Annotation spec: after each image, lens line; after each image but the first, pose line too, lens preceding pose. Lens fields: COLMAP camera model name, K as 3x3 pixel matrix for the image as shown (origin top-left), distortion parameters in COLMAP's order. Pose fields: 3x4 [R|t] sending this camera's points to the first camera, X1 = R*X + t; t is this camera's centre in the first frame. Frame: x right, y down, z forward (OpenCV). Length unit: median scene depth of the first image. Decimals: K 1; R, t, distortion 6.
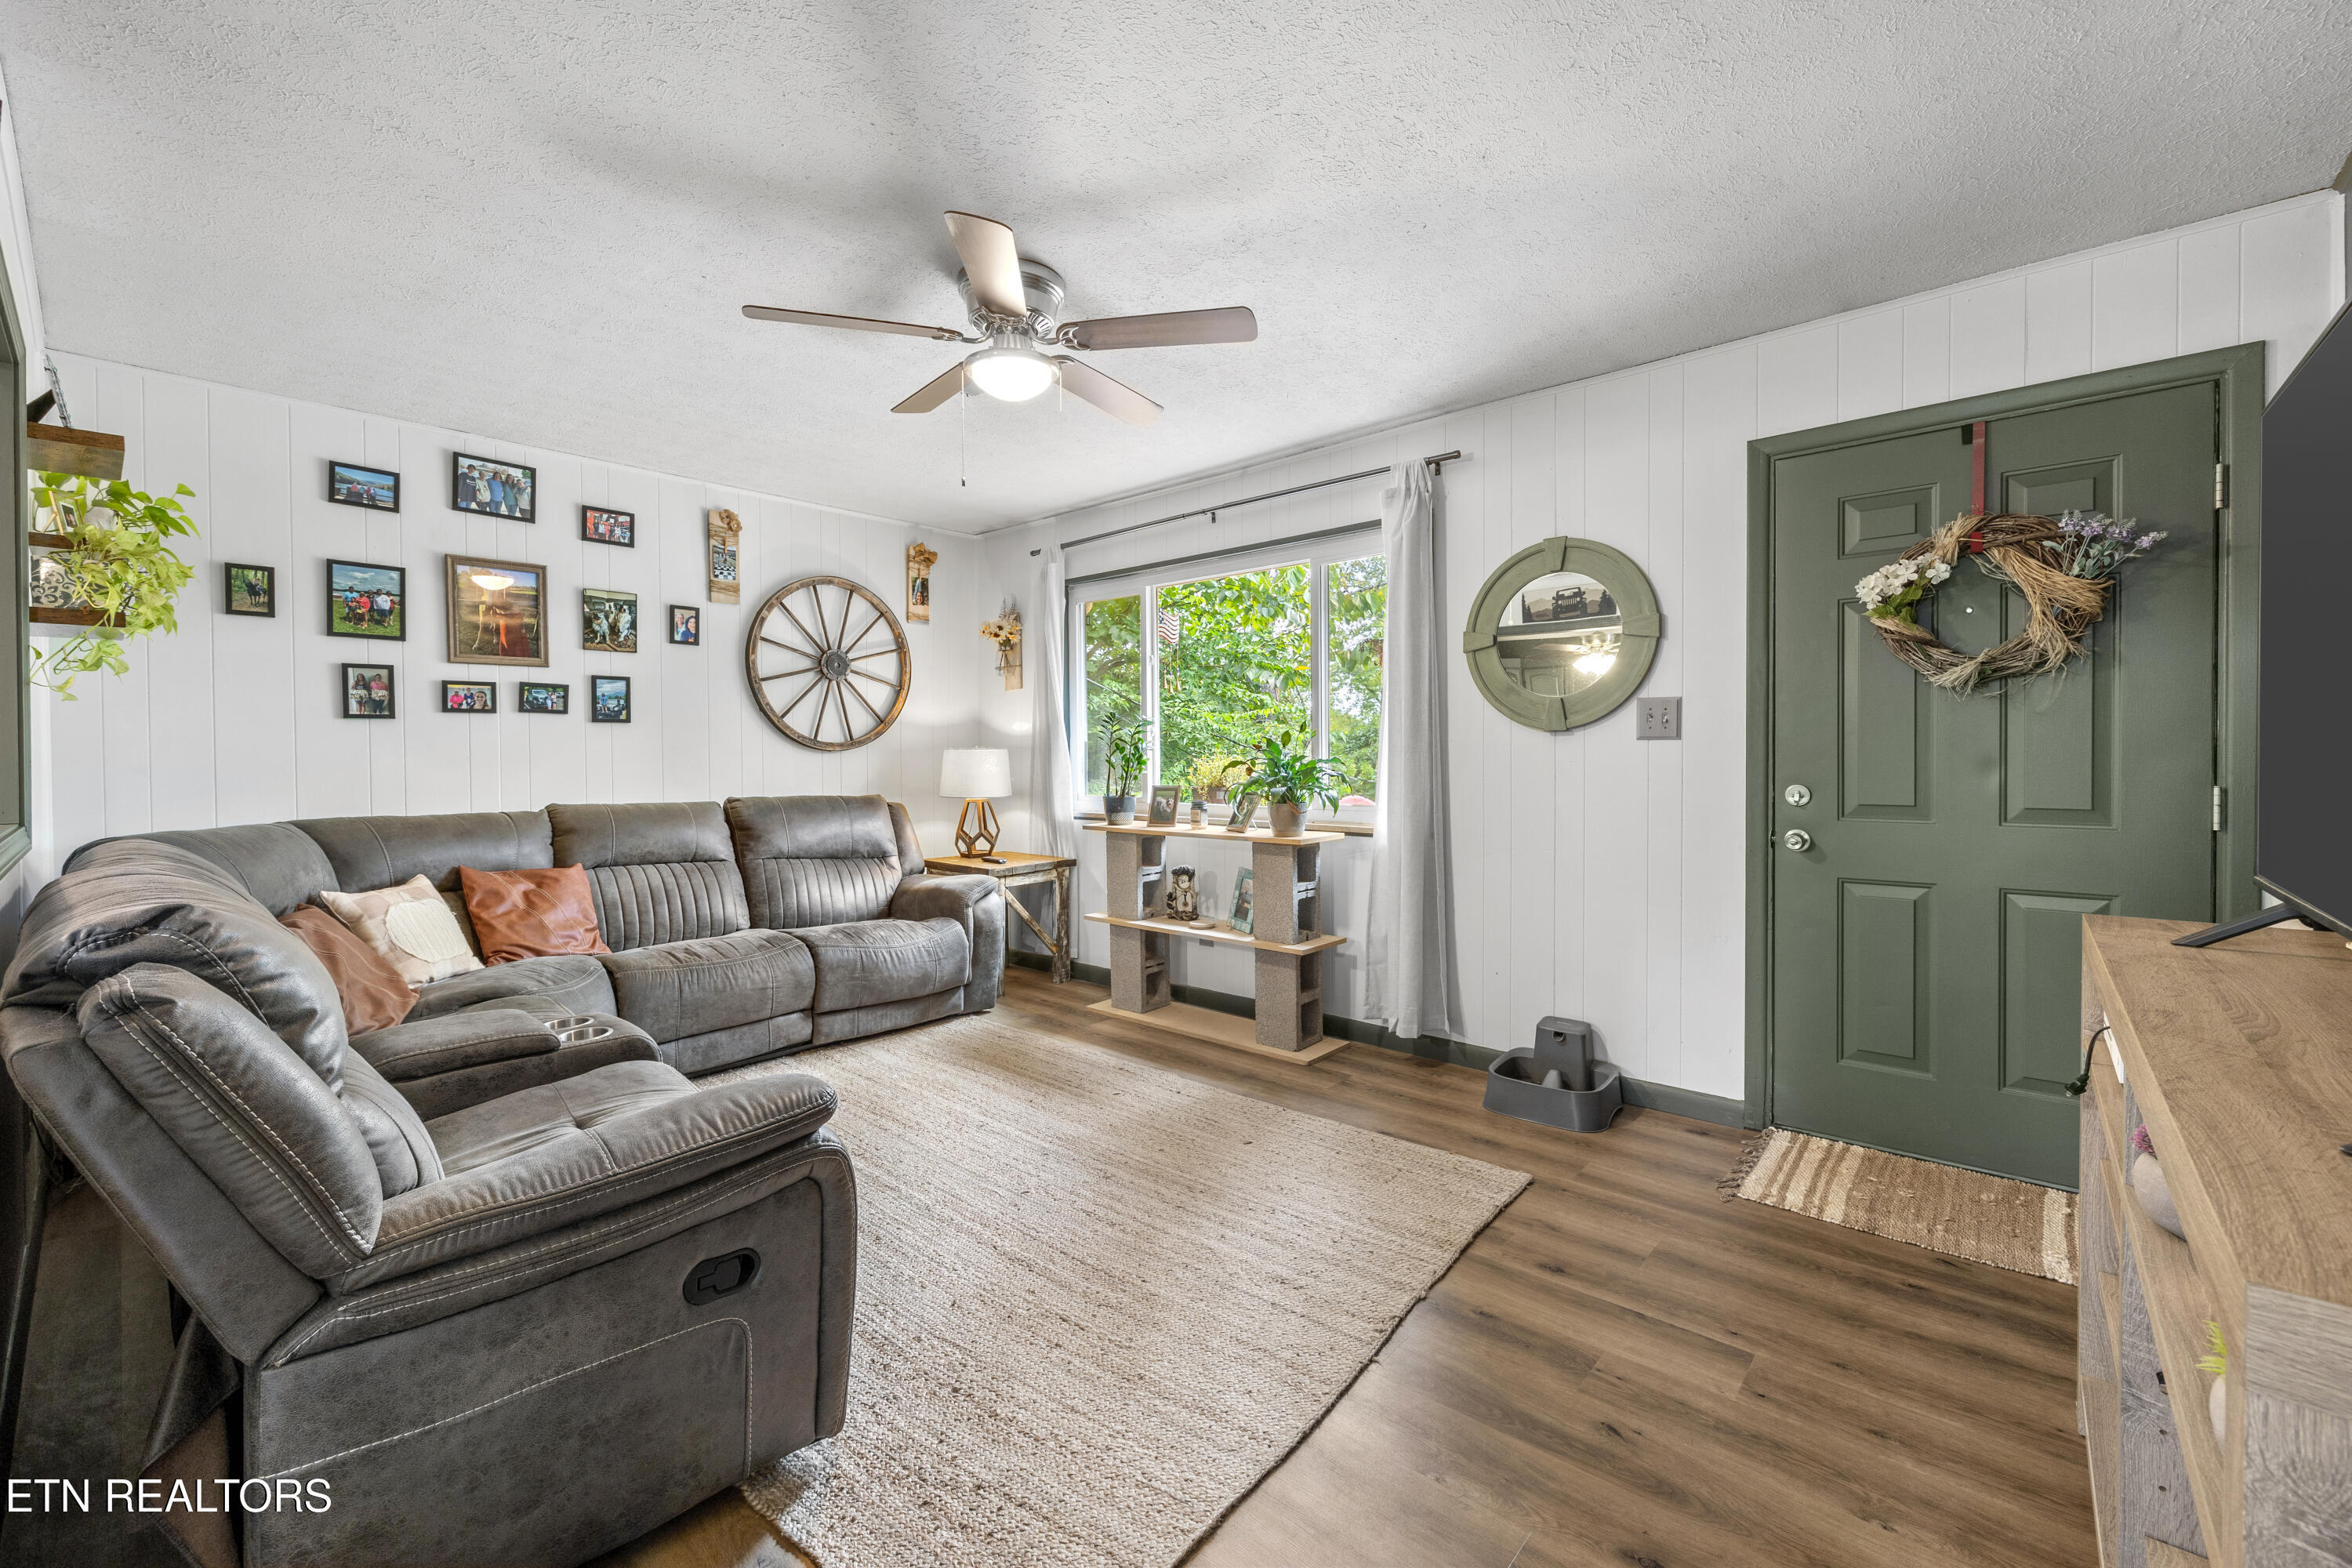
lens RADIAL K [[955.3, 0, 1170.4], [0, 955.3, 766.6], [0, 0, 1]] dist [-0.002808, 0.000519]
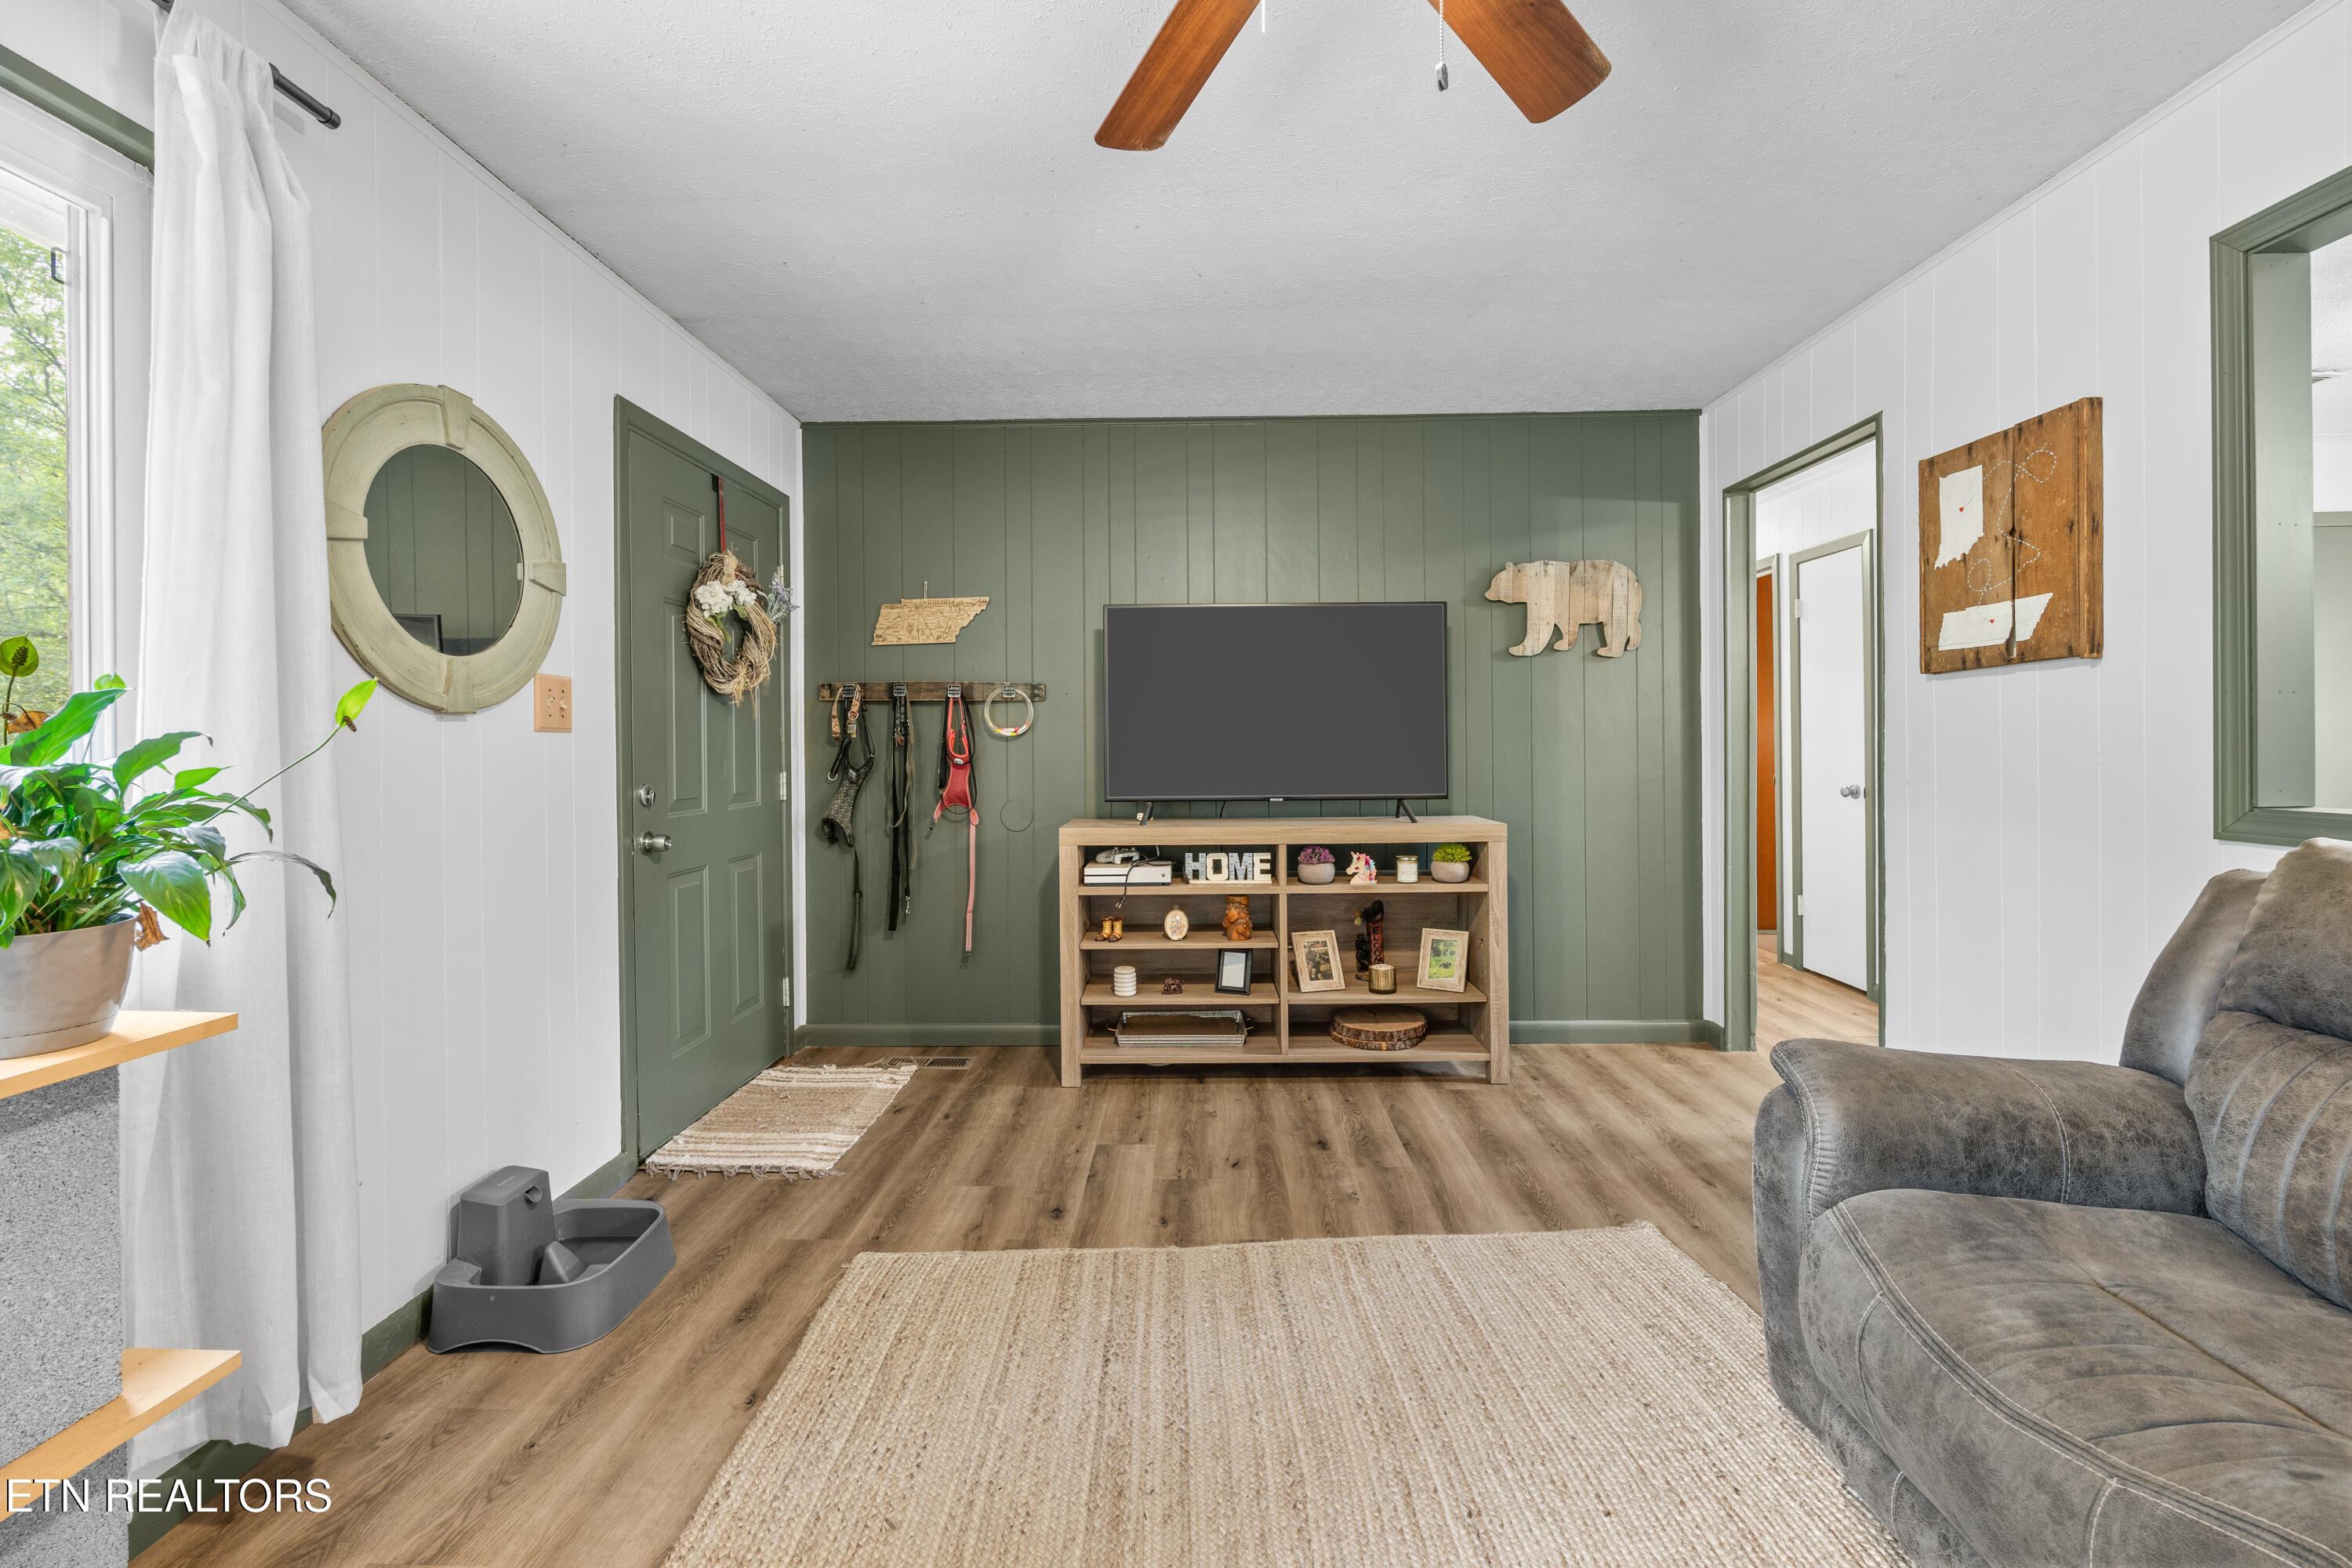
lens RADIAL K [[951.8, 0, 1179.7], [0, 951.8, 748.3], [0, 0, 1]] dist [-0.004866, 0.000553]
pose [[-0.654154, 0.009623, 0.756300, -0.294811], [0.023536, 0.999694, 0.007637, -0.007921], [-0.755995, 0.022796, -0.654180, 0.897392]]
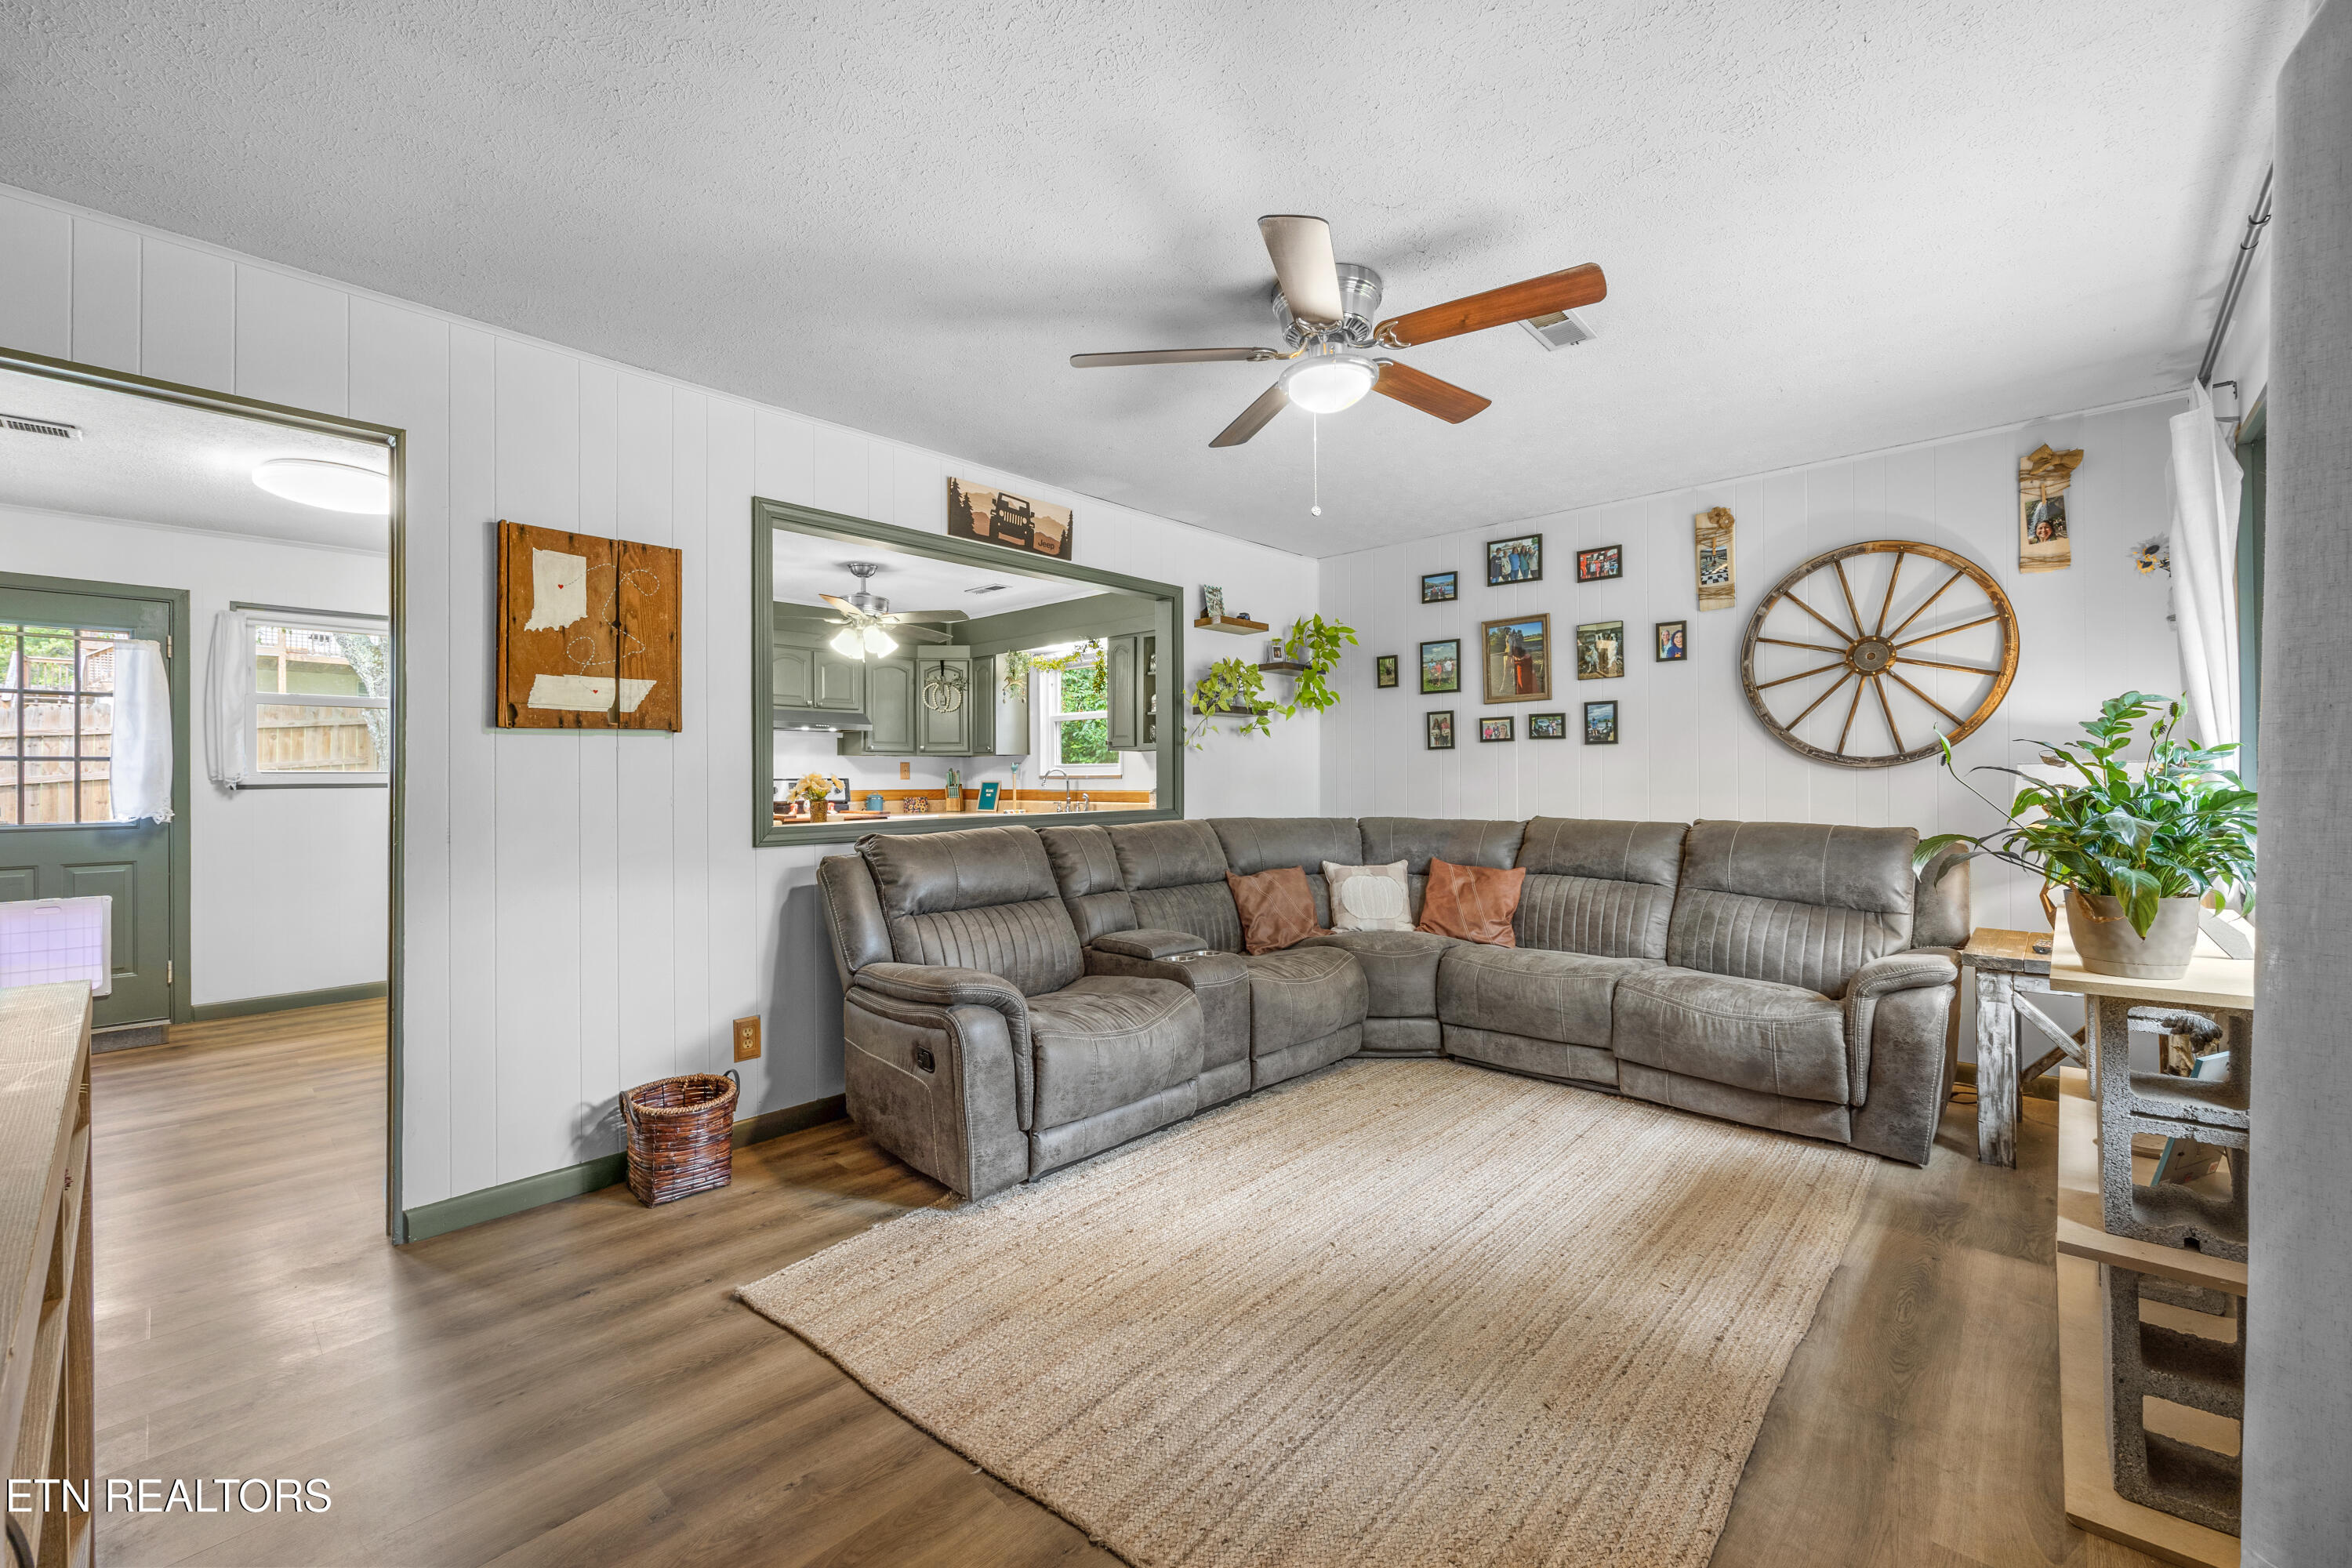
lens RADIAL K [[942.5, 0, 1178.1], [0, 942.5, 775.2], [0, 0, 1]] dist [-0.001569, -0.000206]
pose [[-0.010898, 0.001827, -0.999939, 0.519298], [-0.005064, 0.999985, 0.001882, -0.011608], [0.999928, 0.005084, -0.010888, 0.569658]]
